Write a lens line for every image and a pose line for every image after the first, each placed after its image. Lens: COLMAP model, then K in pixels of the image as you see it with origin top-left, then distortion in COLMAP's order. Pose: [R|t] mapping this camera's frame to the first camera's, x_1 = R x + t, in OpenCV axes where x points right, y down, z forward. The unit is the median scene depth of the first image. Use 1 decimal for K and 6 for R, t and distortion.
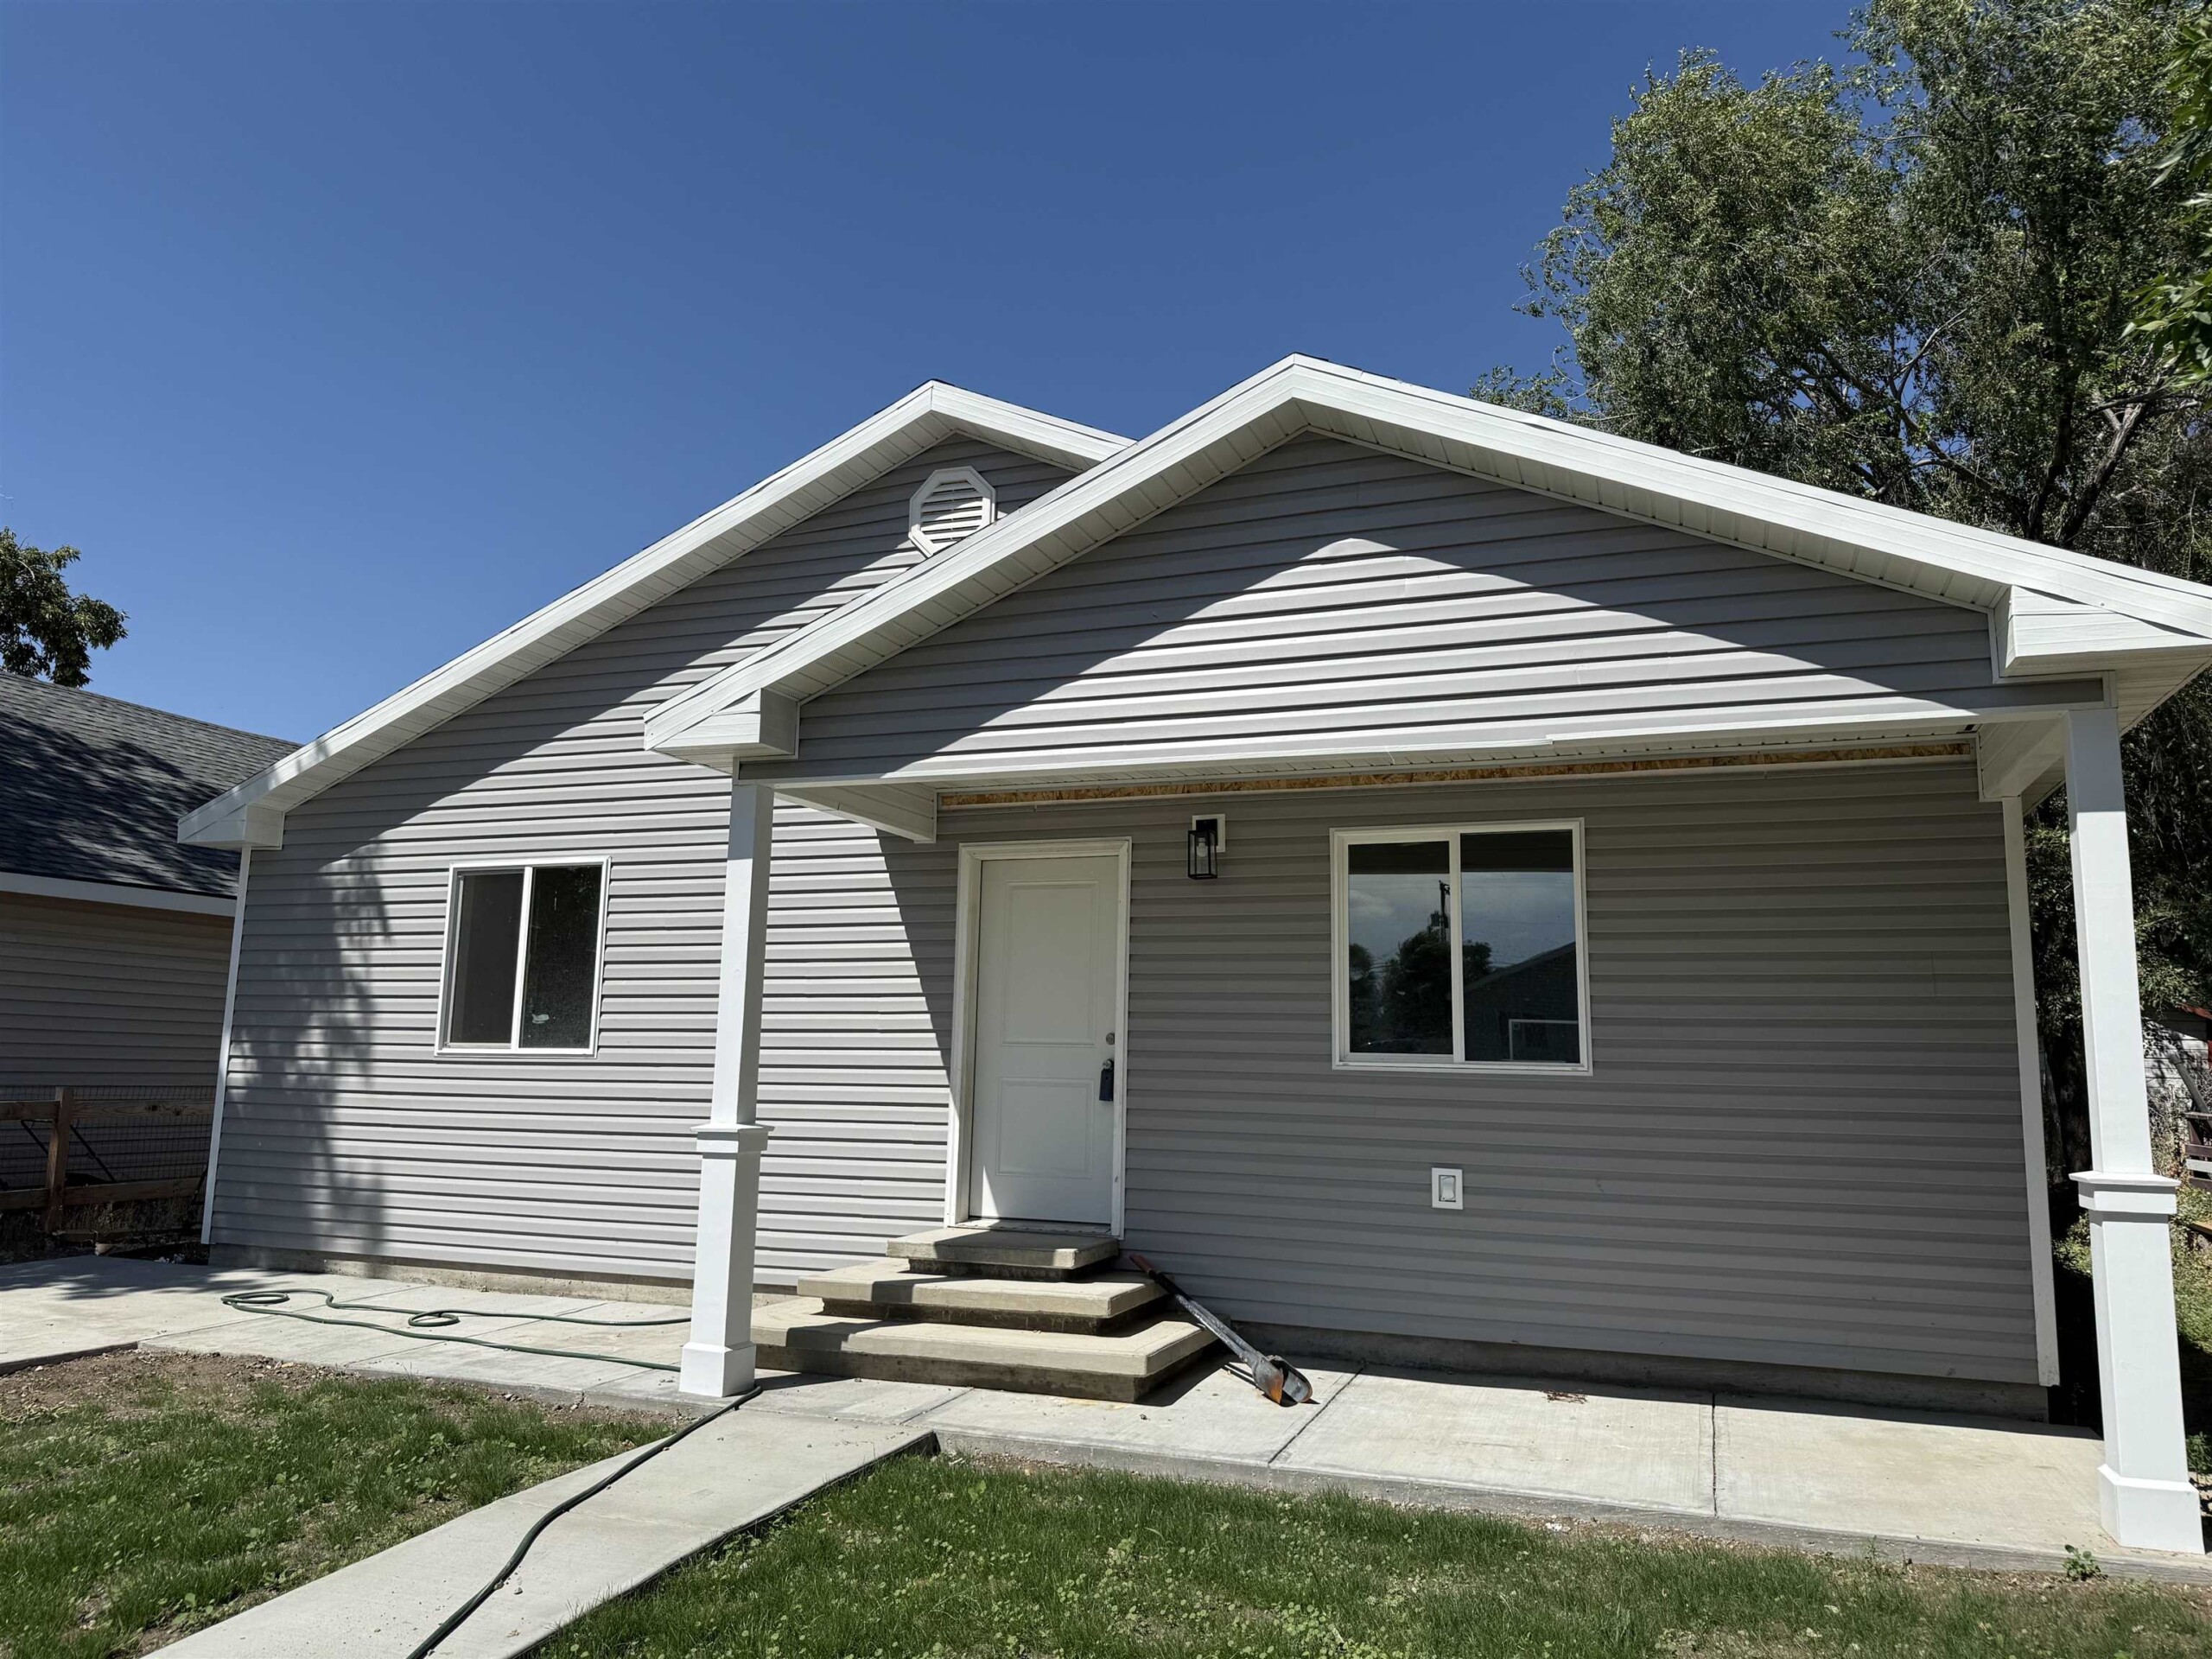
lens RADIAL K [[1553.7, 0, 1184.4], [0, 1553.7, 817.9], [0, 0, 1]] dist [0.172208, -0.348134]
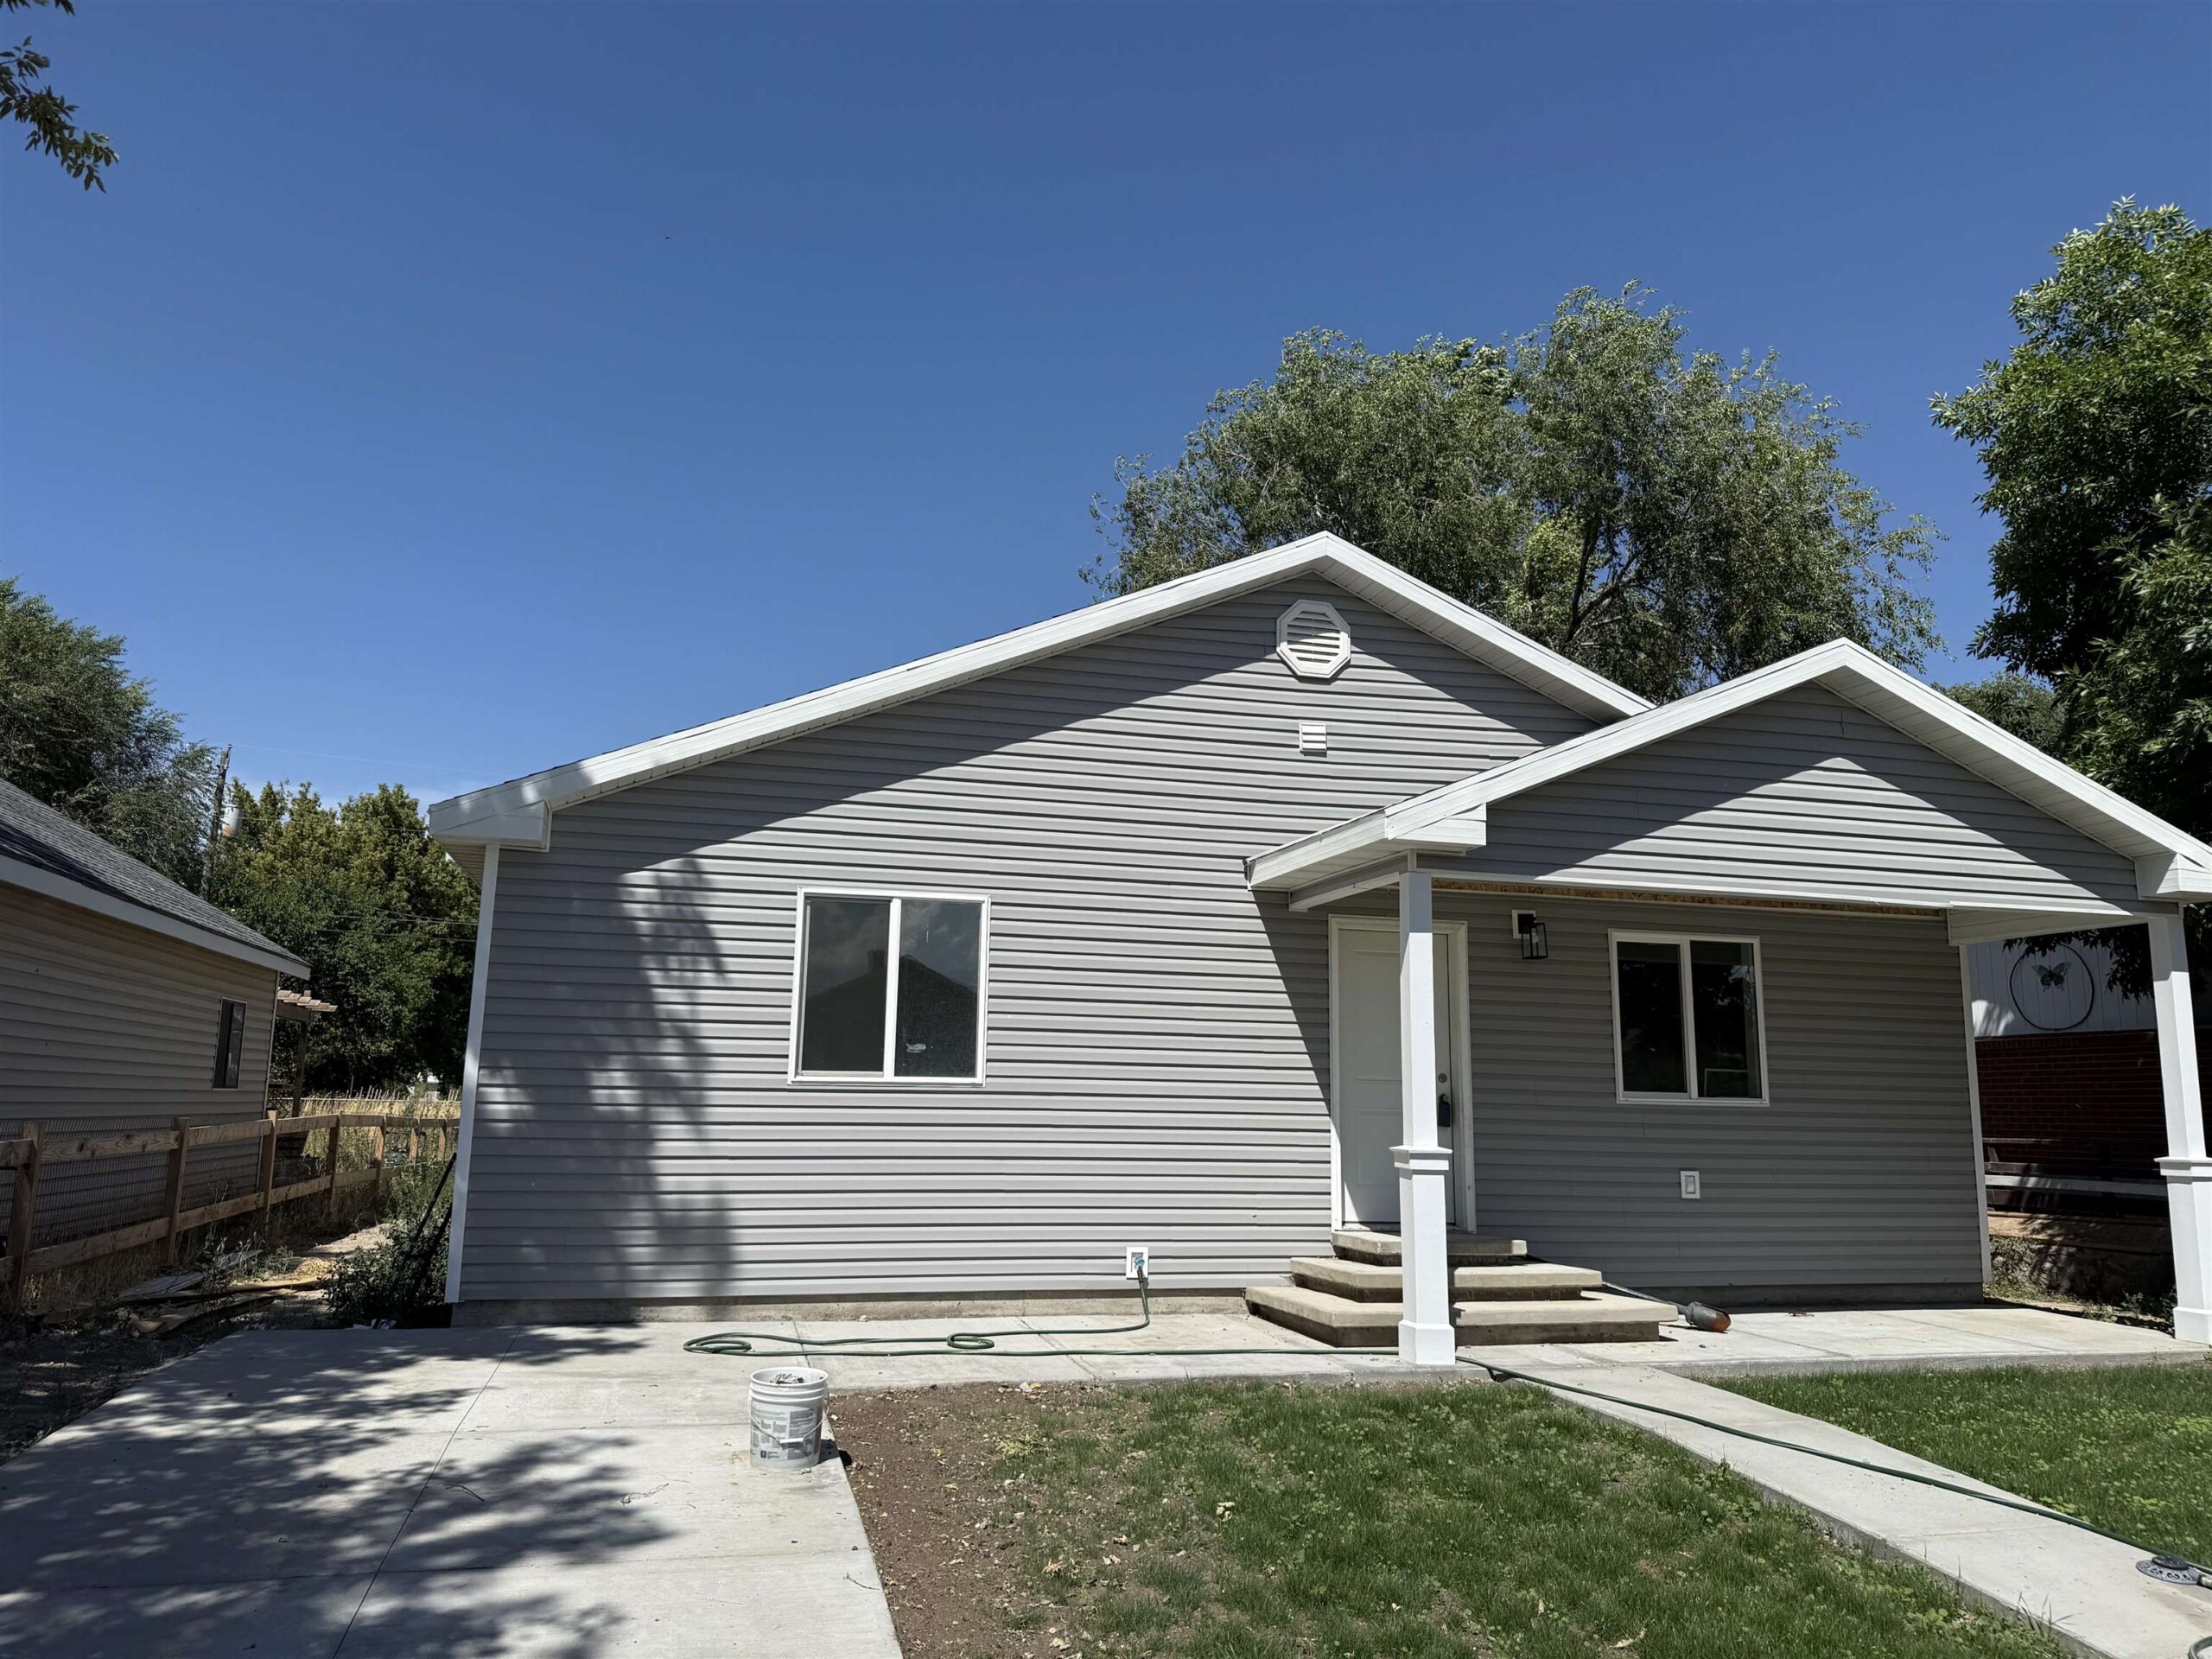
lens RADIAL K [[1529.0, 0, 1109.5], [0, 1529.0, 819.1], [0, 0, 1]] dist [0.074547, -0.119269]
pose [[0.811377, 0.103703, 0.575250, -0.962850], [-0.095694, 0.994425, -0.044296, 0.011776], [-0.576637, -0.019107, 0.816777, 0.126859]]
